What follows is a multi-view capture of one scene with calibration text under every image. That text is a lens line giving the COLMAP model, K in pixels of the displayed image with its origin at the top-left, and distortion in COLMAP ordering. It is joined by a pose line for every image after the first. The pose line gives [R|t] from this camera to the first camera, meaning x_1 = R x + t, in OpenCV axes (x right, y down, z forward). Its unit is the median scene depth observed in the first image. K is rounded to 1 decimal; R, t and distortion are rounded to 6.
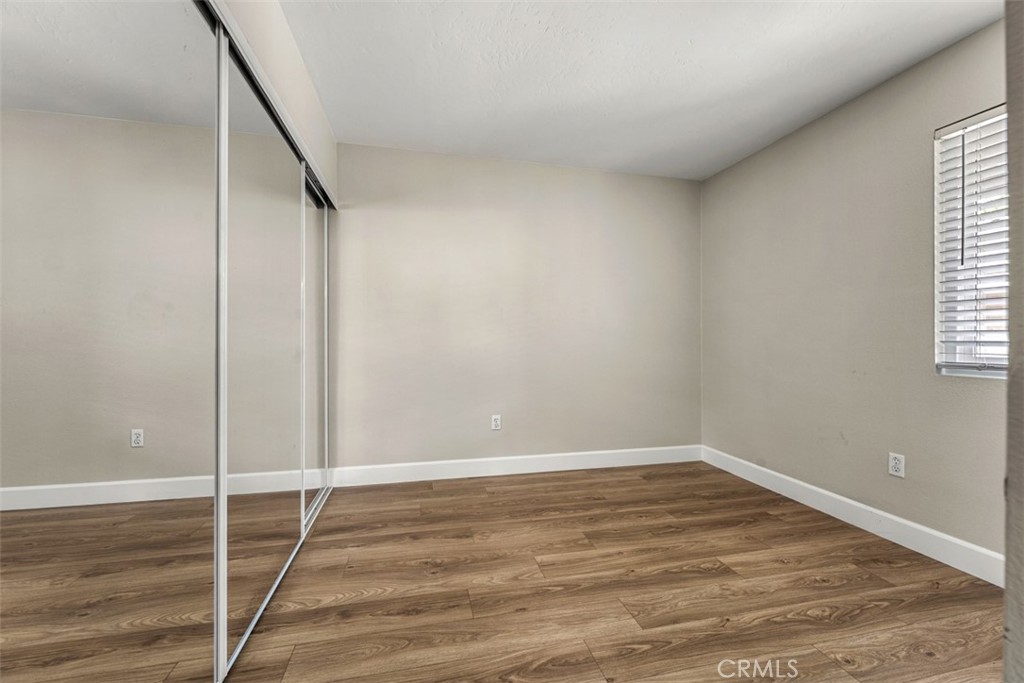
lens RADIAL K [[413.6, 0, 510.3], [0, 413.6, 339.4], [0, 0, 1]] dist [0.000035, 0.000281]
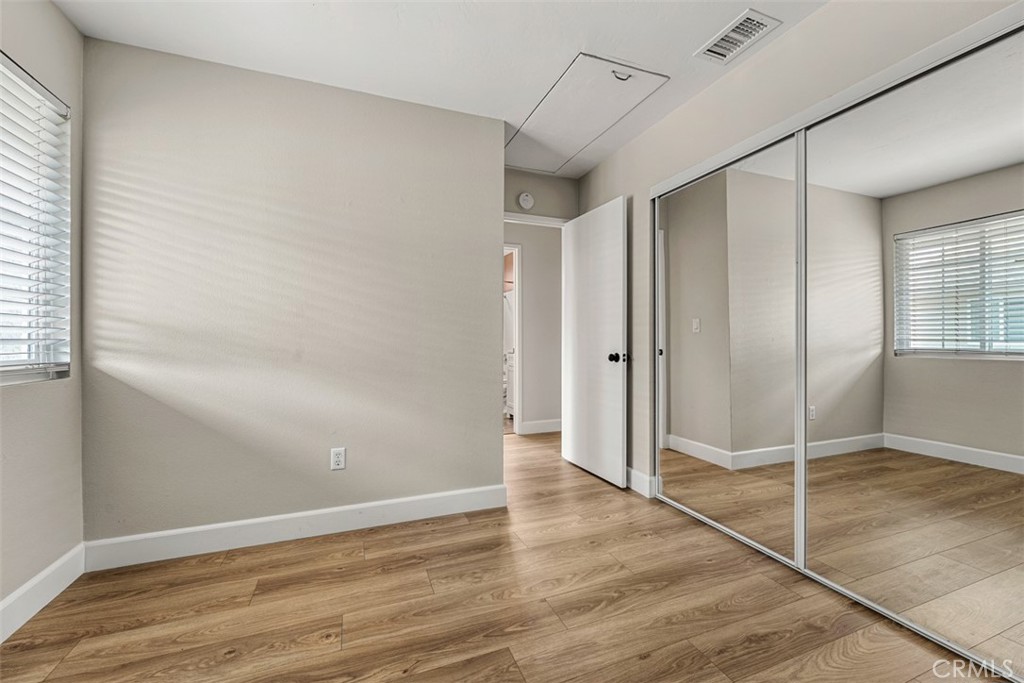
lens RADIAL K [[413.6, 0, 513.4], [0, 413.6, 340.0], [0, 0, 1]] dist [0.000035, 0.000281]
pose [[-0.988379, -0.001729, -0.152002, 0.472104], [-0.001135, 0.999991, -0.003989, 0.009026], [0.152007, -0.003770, -0.988372, 2.012042]]
